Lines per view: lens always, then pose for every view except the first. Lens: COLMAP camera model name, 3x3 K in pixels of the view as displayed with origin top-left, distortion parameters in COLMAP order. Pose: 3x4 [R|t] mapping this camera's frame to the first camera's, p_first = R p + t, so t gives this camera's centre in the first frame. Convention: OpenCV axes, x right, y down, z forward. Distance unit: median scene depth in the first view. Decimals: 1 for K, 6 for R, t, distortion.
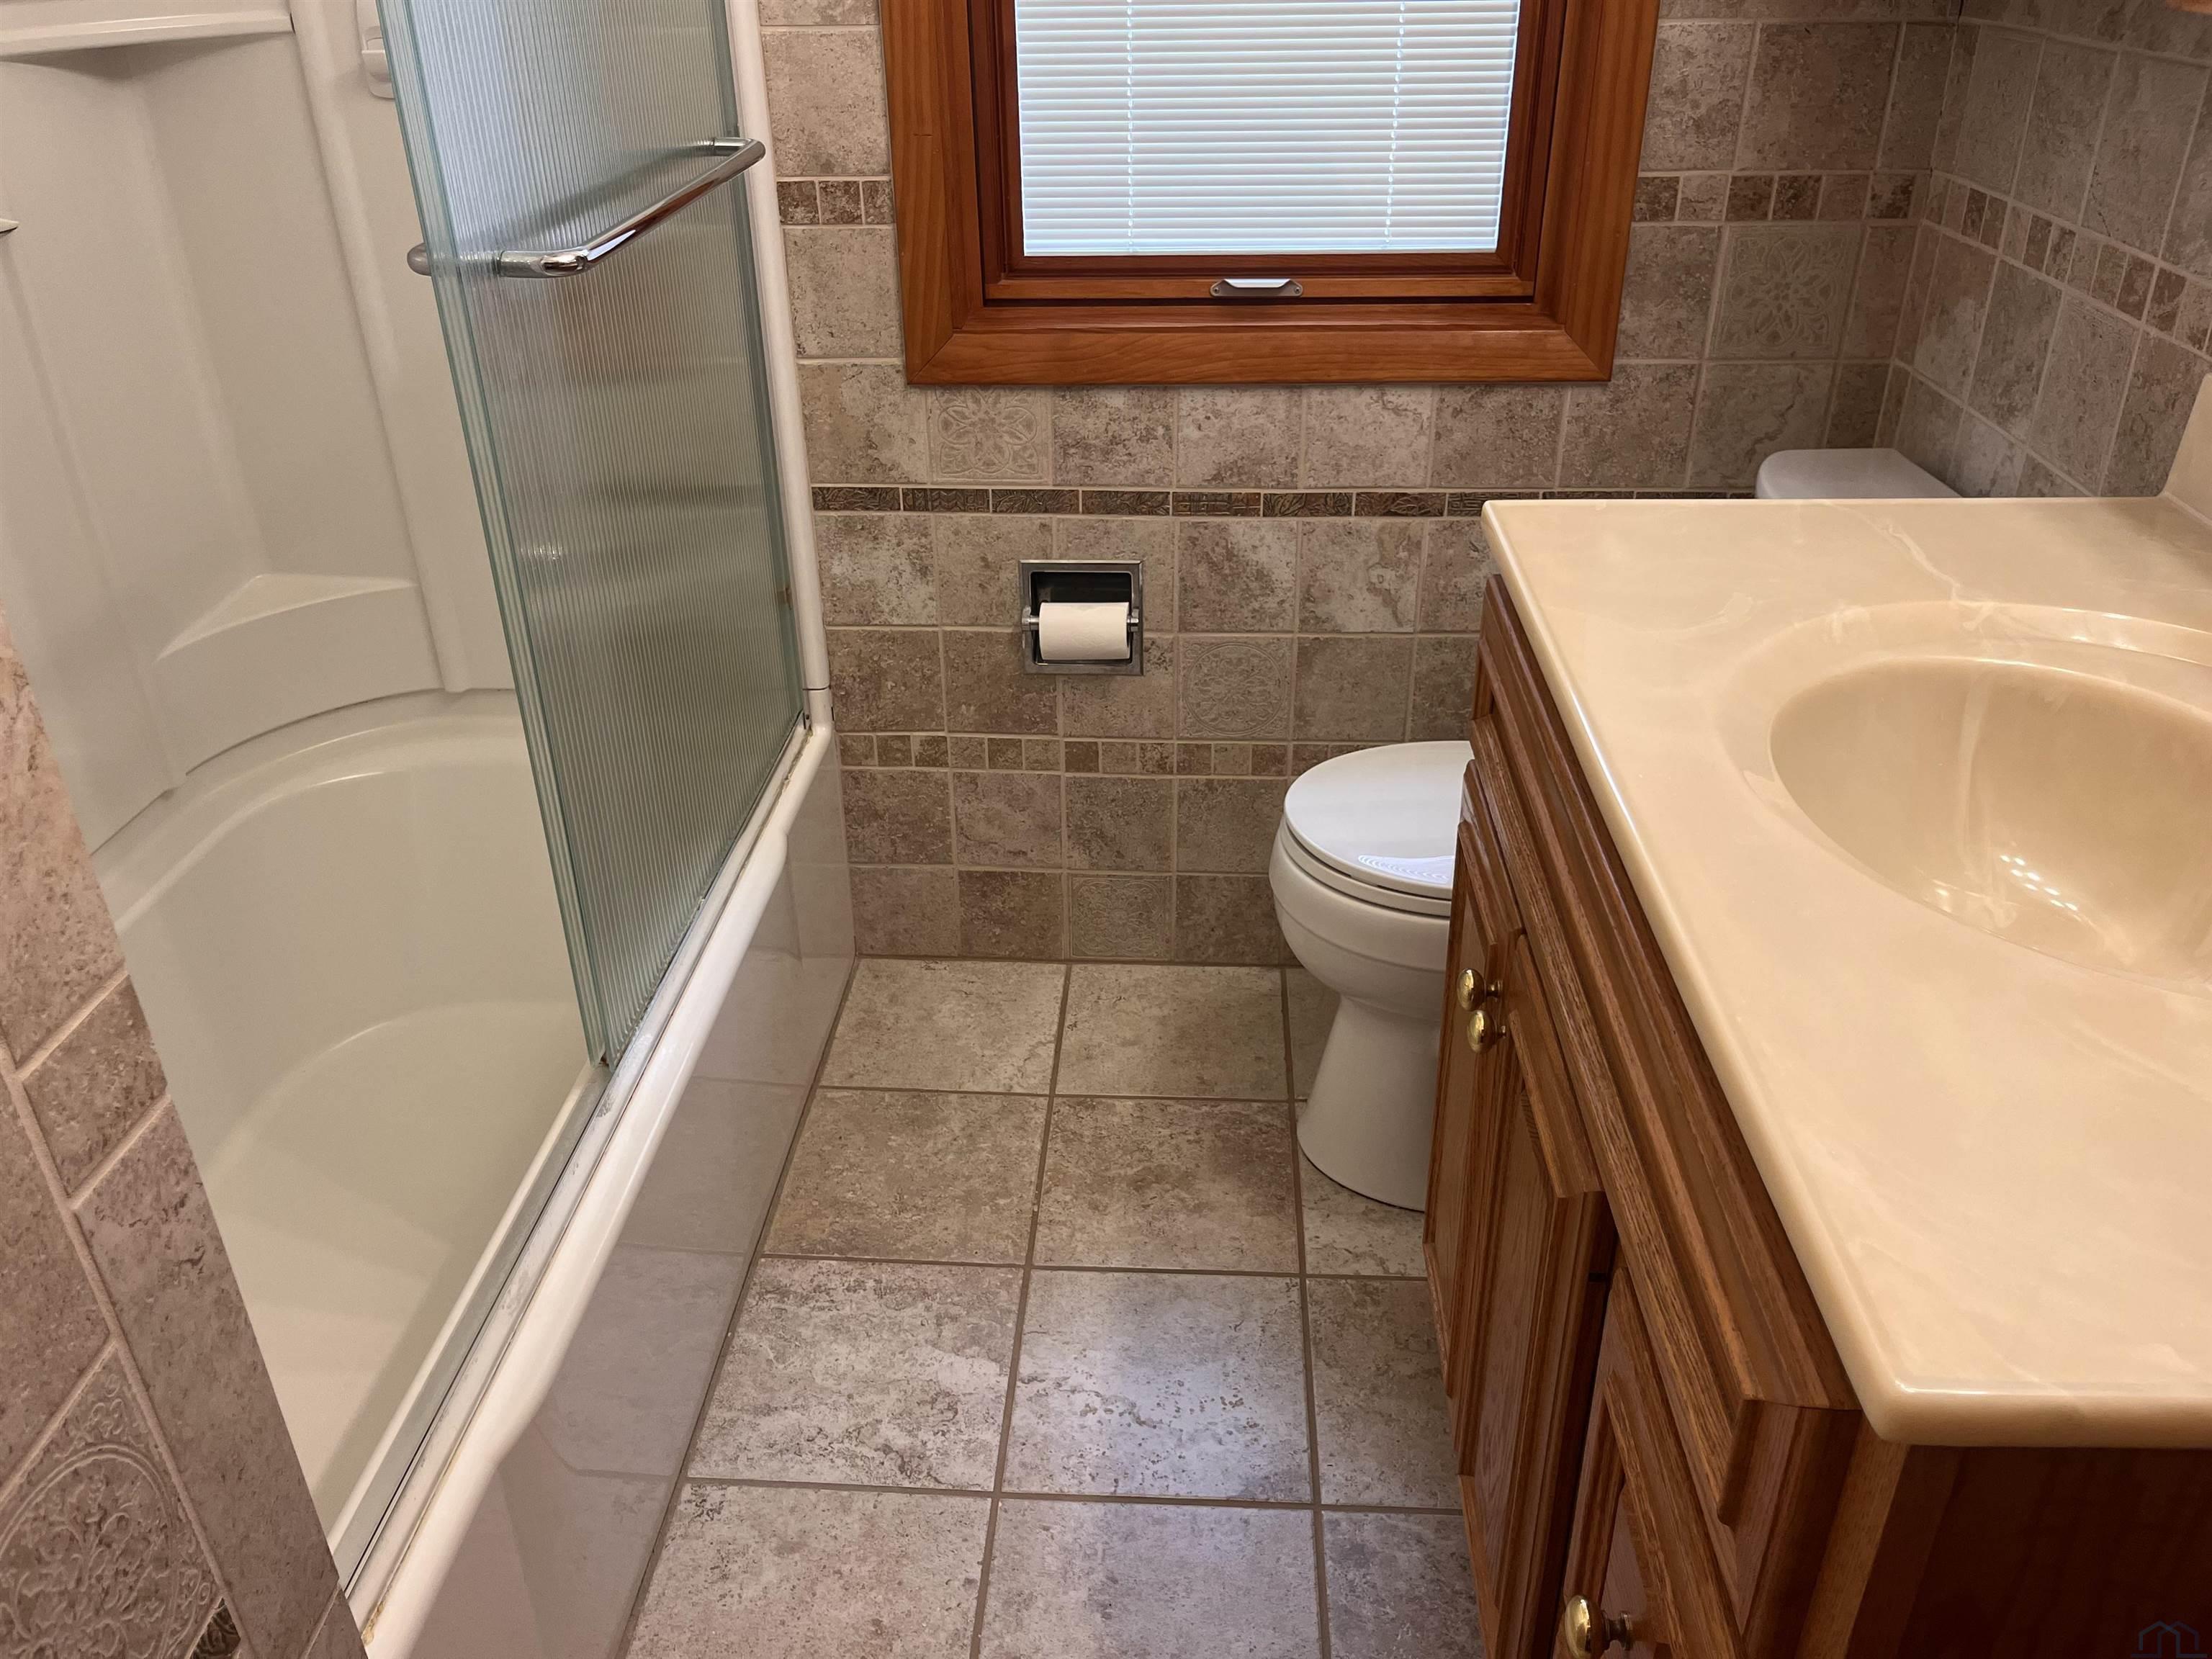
lens RADIAL K [[1707.1, 0, 1098.1], [0, 1707.1, 827.7], [0, 0, 1]] dist [0.053652, -0.059047]
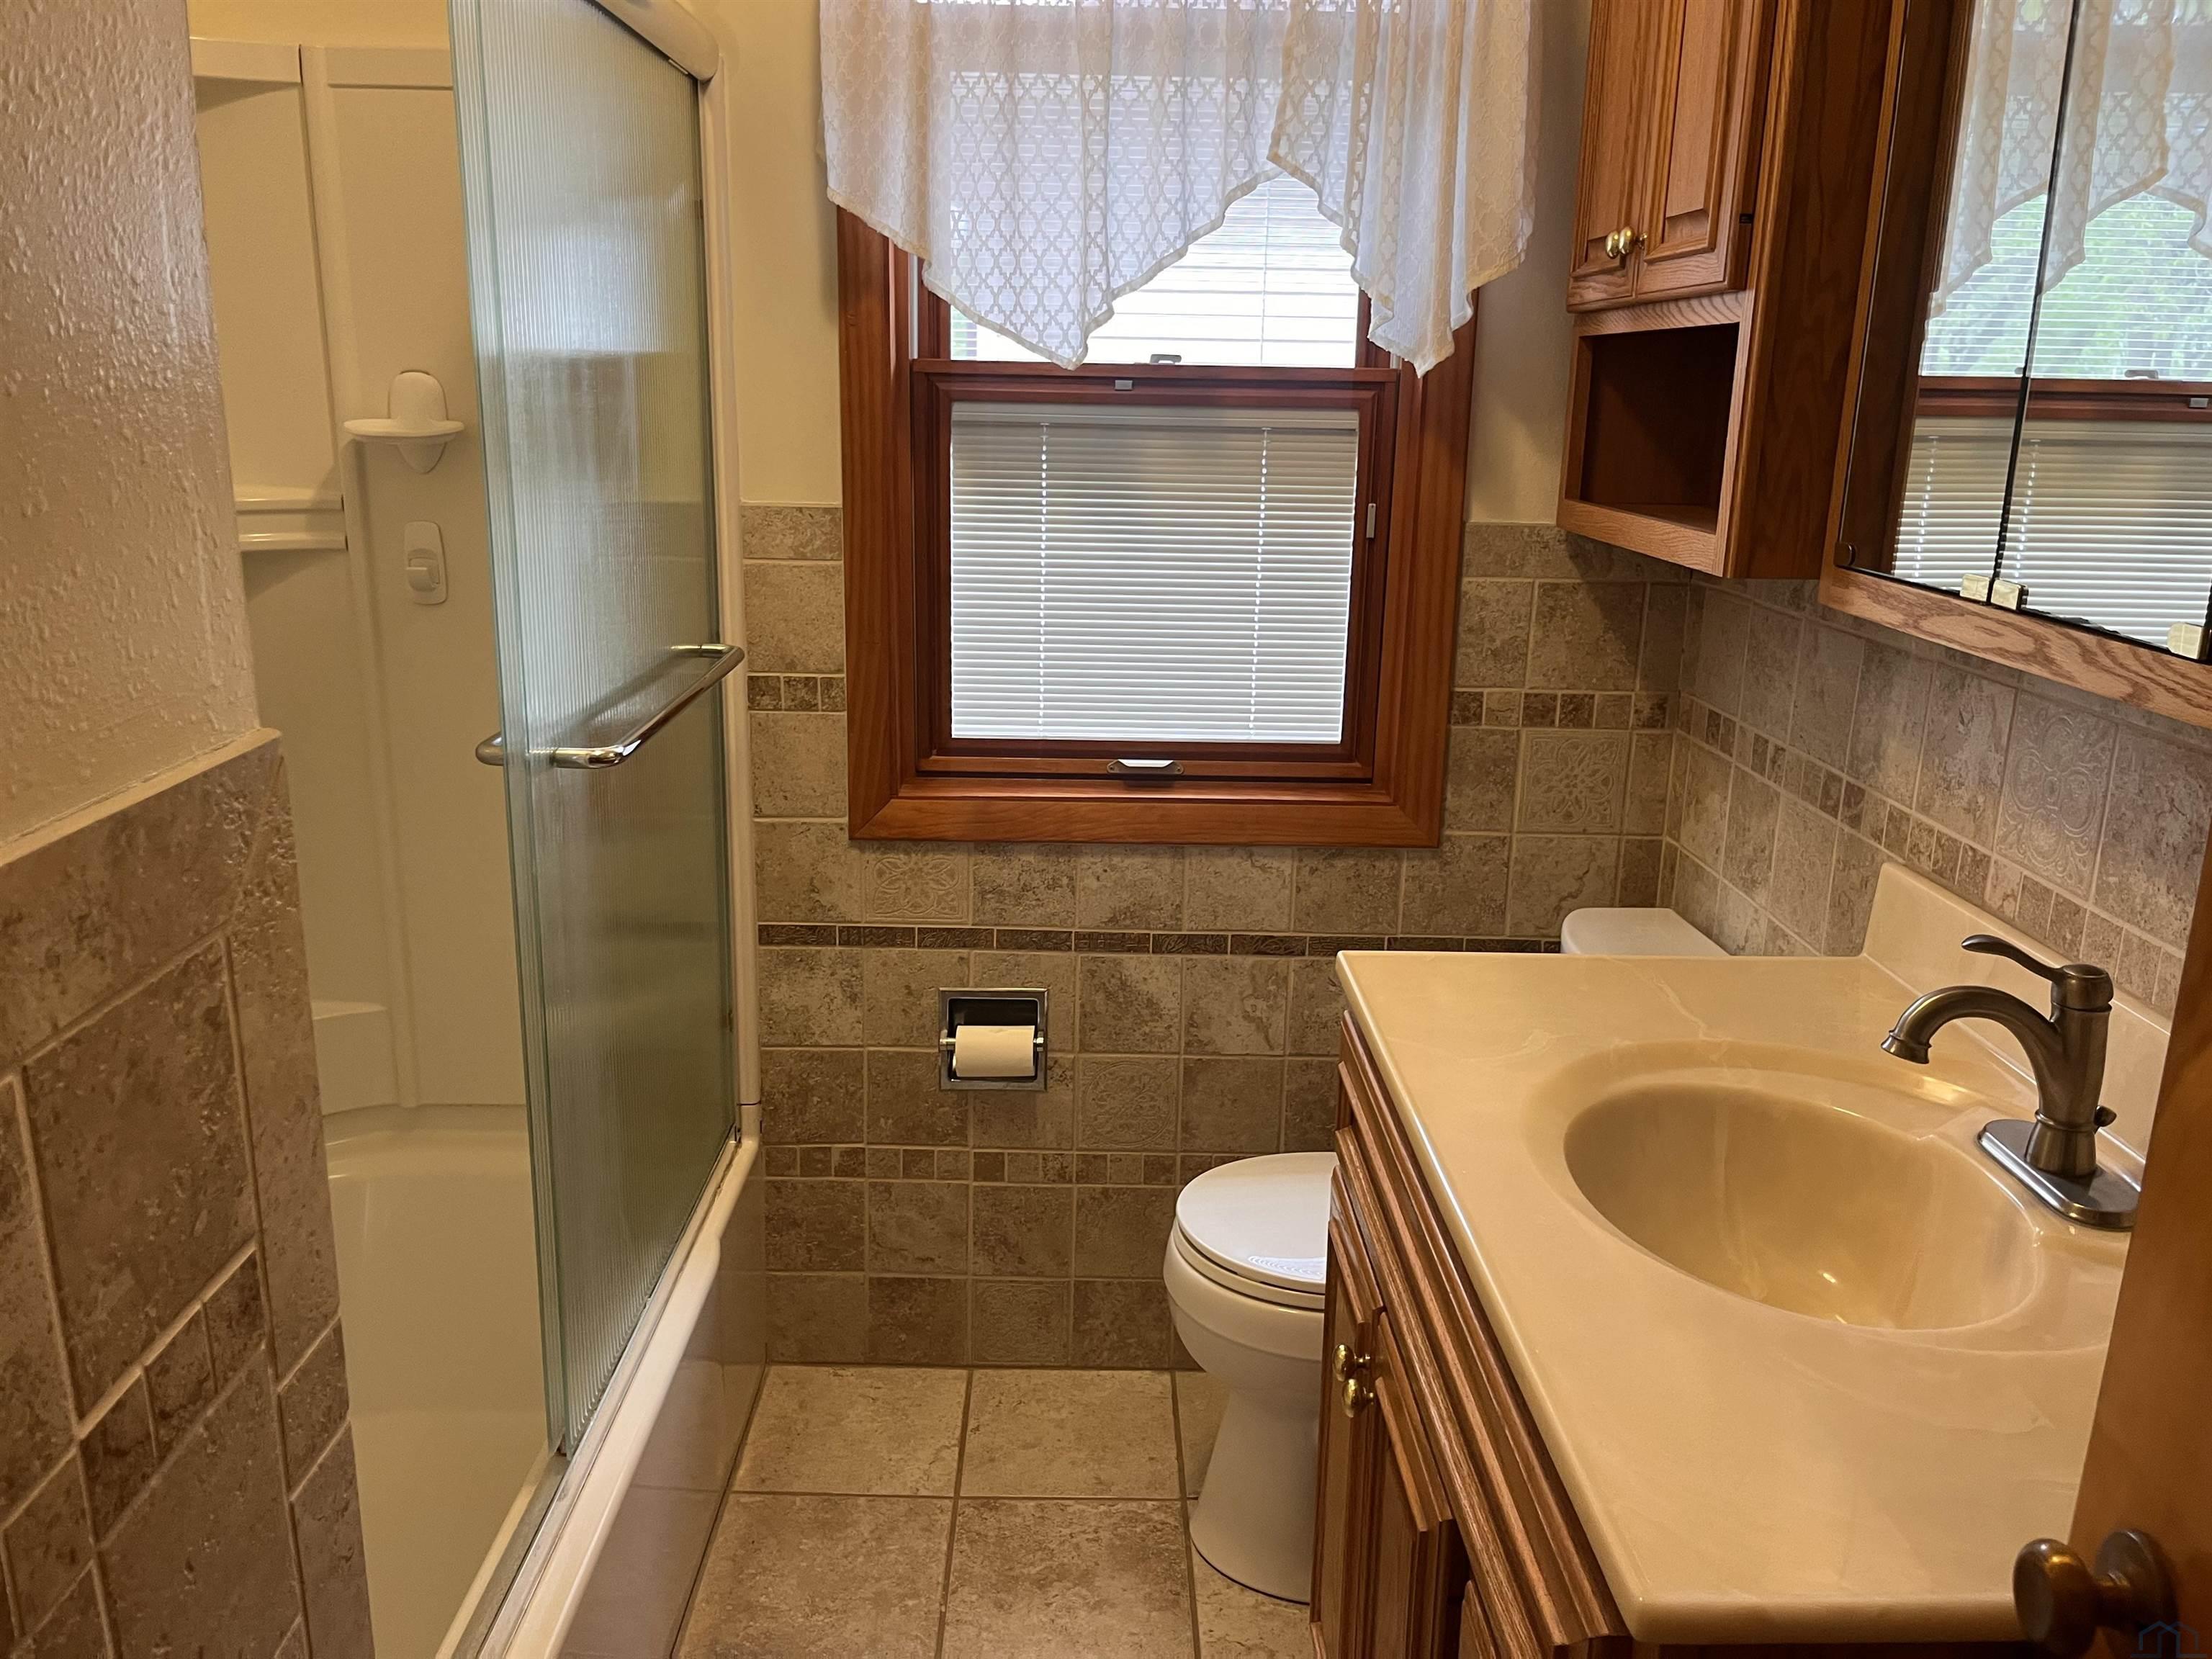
lens RADIAL K [[1707.1, 0, 1110.1], [0, 1707.1, 816.6], [0, 0, 1]] dist [0.053652, -0.059047]
pose [[0.996486, 0.018023, 0.081796, -0.029920], [0.002782, 0.968913, -0.247387, 0.014508], [-0.083711, 0.246745, 0.965458, -0.143092]]
